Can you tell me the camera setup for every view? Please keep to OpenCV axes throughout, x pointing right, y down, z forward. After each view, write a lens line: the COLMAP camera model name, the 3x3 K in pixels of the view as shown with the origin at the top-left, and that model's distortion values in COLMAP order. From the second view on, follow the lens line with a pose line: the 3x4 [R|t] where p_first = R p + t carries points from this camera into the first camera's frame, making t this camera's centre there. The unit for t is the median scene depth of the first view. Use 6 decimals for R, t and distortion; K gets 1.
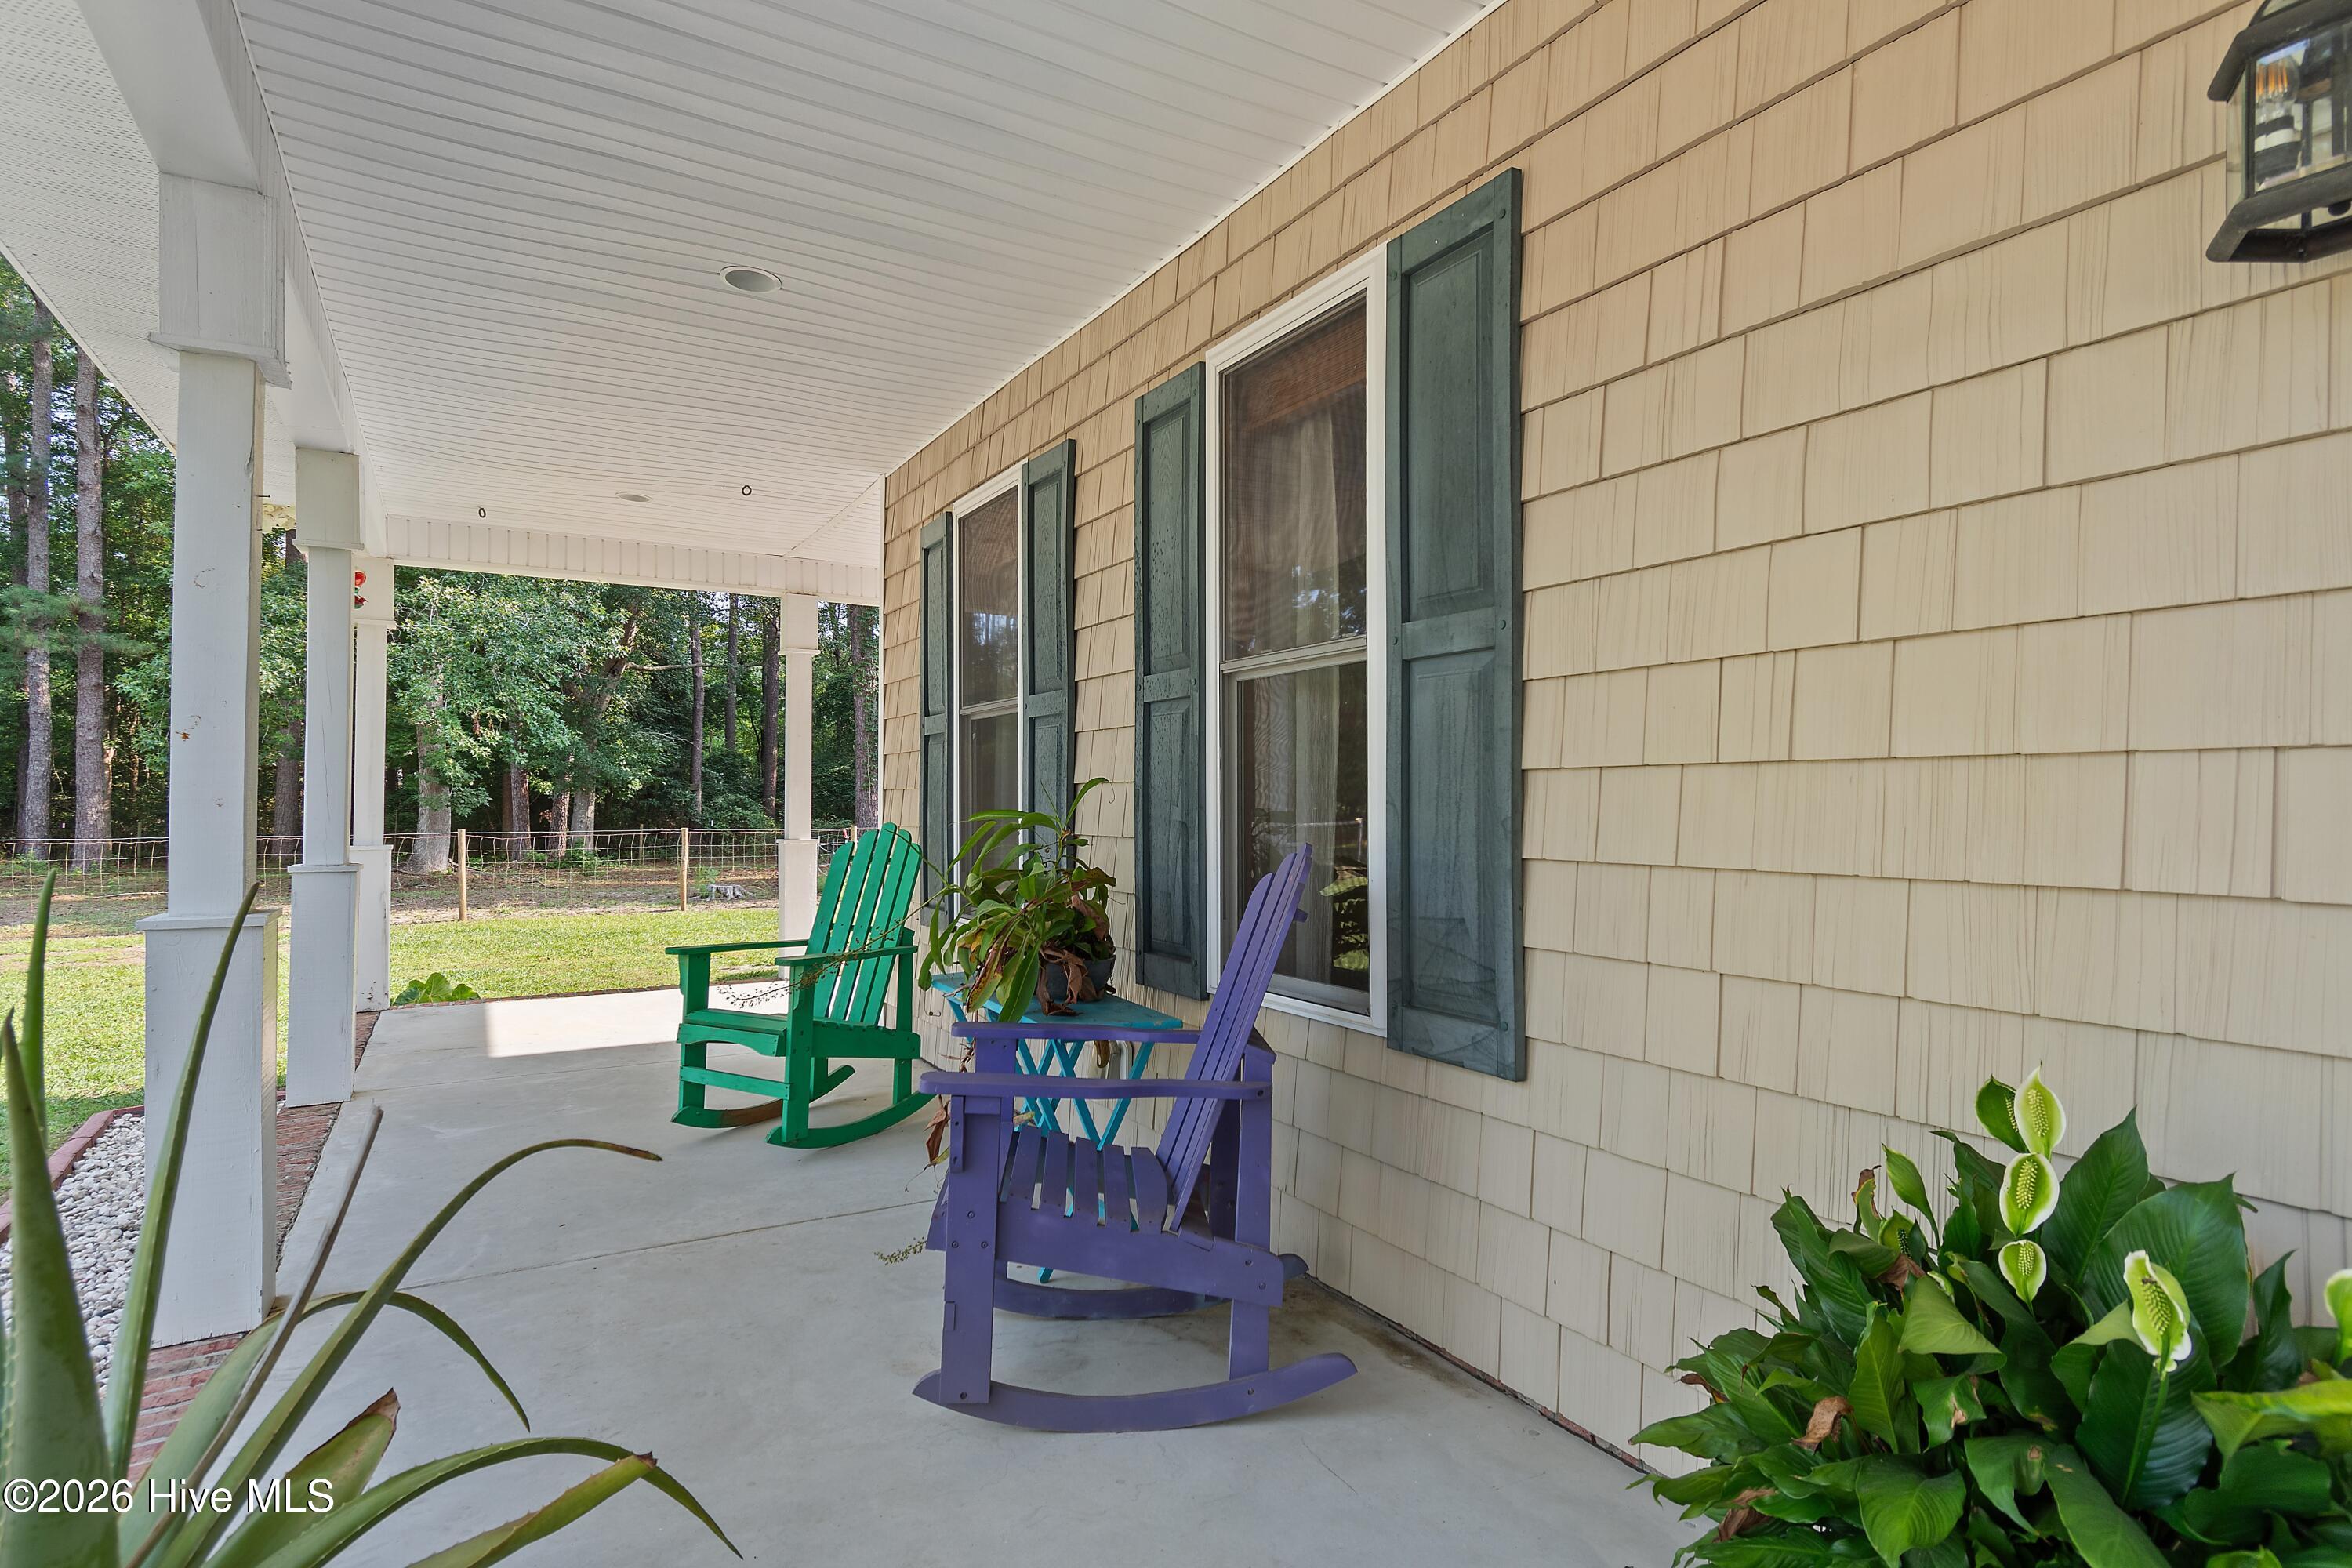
lens RADIAL K [[1195.6, 0, 1176.0], [0, 1195.6, 784.0], [0, 0, 1]] dist [0.000781, 0.000073]
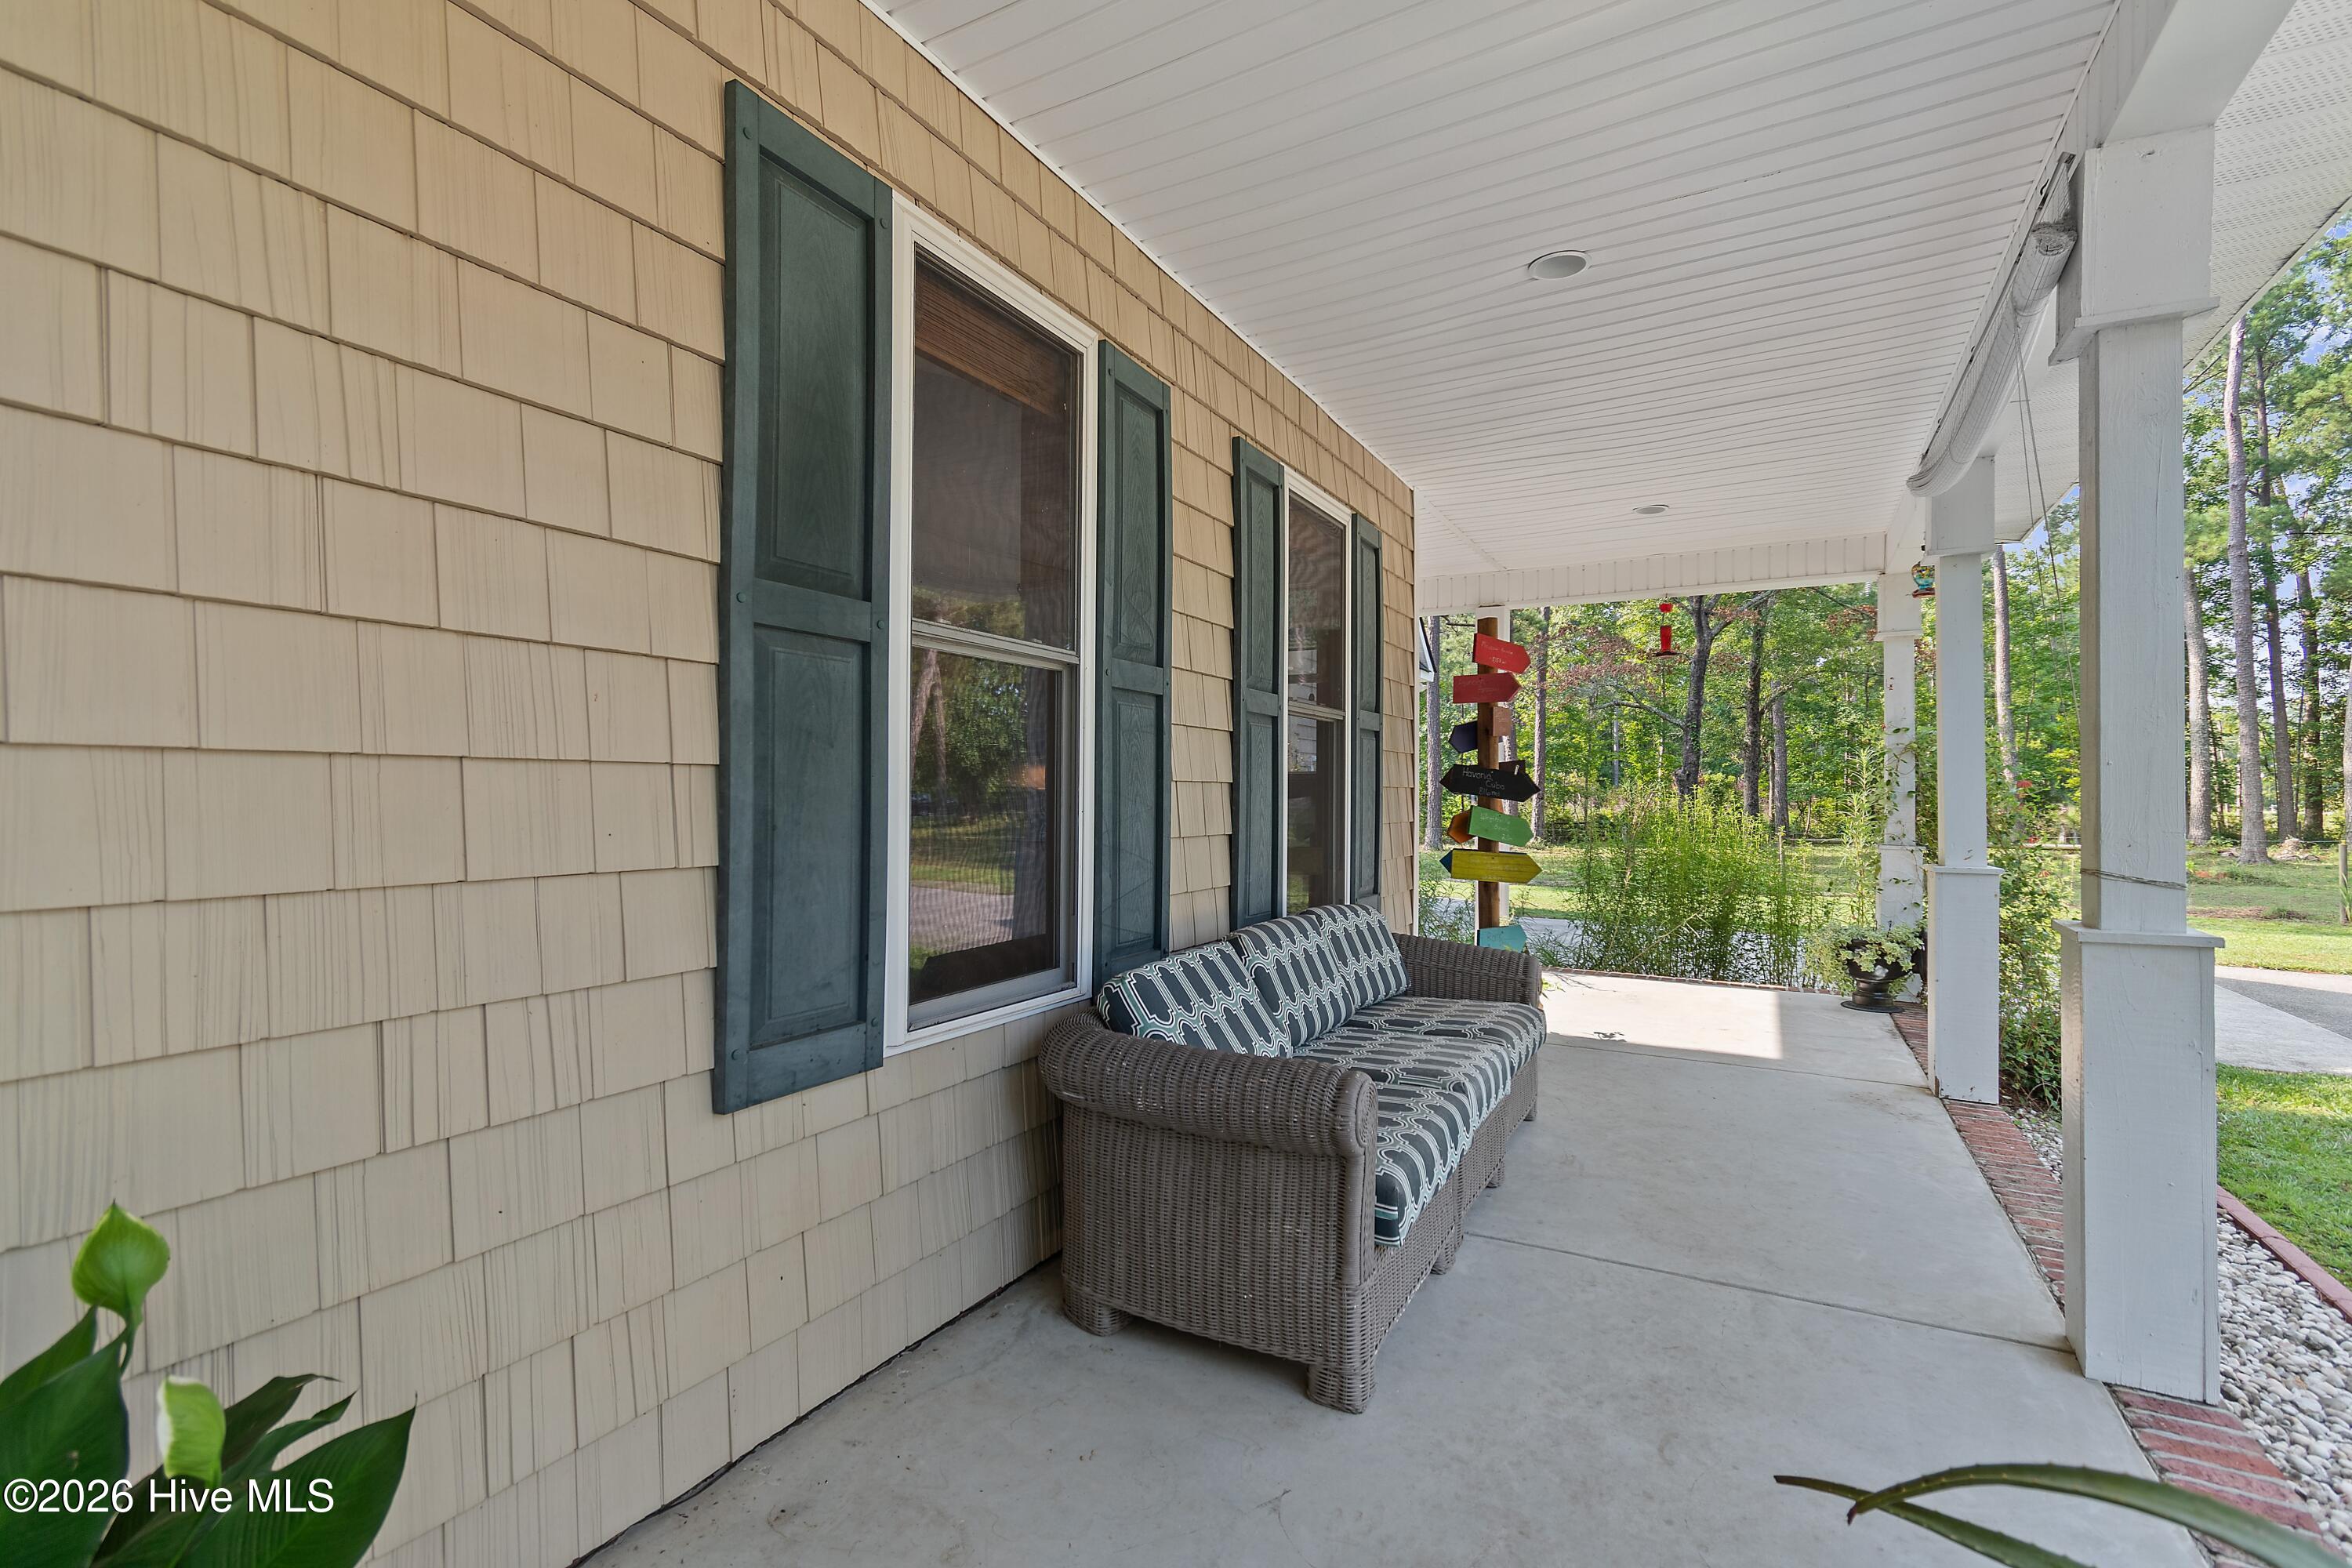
lens RADIAL K [[1032.3, 0, 1172.0], [0, 1032.3, 782.4], [0, 0, 1]] dist [0.002475, -0.000406]
pose [[-0.502340, 0.010733, 0.864604, -0.758335], [-0.015293, 0.999656, -0.021294, 0.027619], [-0.864535, -0.023919, -0.502003, 1.424662]]
